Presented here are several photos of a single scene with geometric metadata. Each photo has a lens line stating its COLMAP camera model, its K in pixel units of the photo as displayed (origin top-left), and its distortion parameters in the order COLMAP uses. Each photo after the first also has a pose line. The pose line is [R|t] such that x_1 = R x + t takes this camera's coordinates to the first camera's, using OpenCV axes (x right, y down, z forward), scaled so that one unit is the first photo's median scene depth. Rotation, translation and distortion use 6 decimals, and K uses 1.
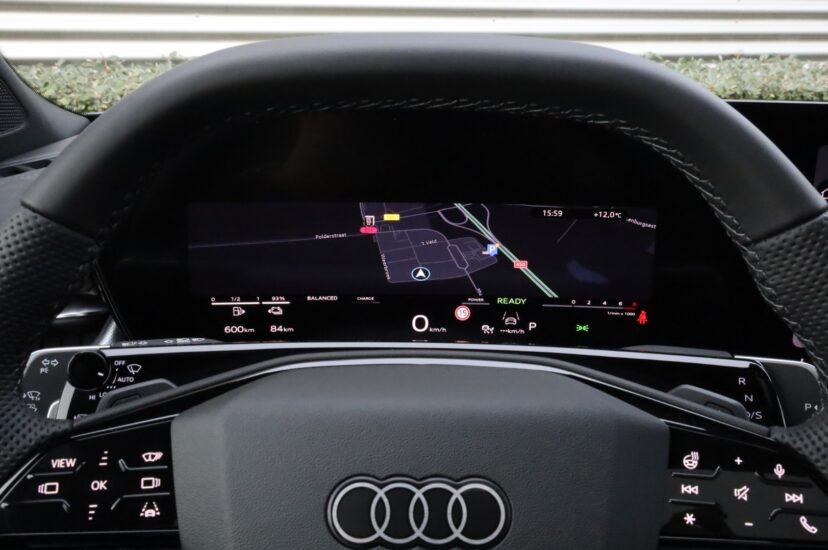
lens RADIAL K [[785.1, 0, 414.8], [0, 785.1, 272.2], [0, 0, 1]] dist [-0.055799, 0.000000]
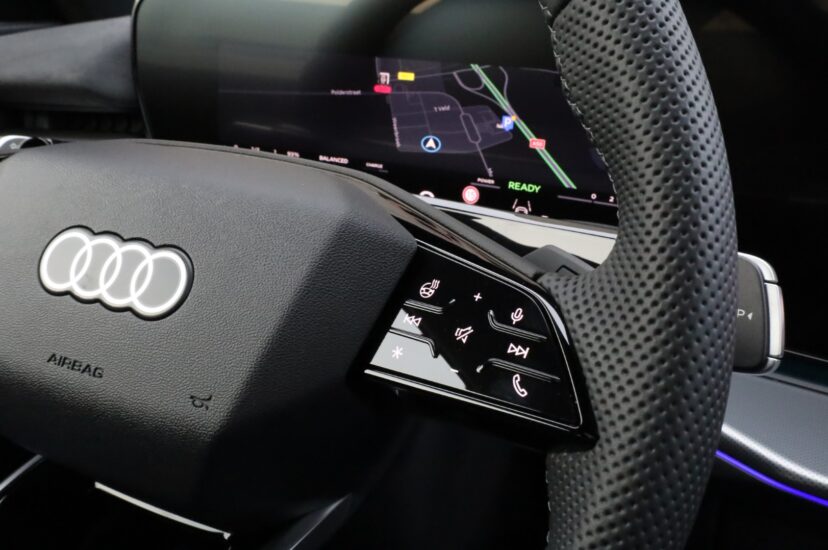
lens RADIAL K [[834.0, 0, 408.4], [0, 834.0, 277.9], [0, 0, 1]] dist [0.002261, 0.000000]
pose [[0.900117, 0.165597, -0.402948, 0.397463], [-0.161201, 0.985892, 0.045072, 0.115039], [0.404727, 0.024386, 0.914112, 0.124835]]
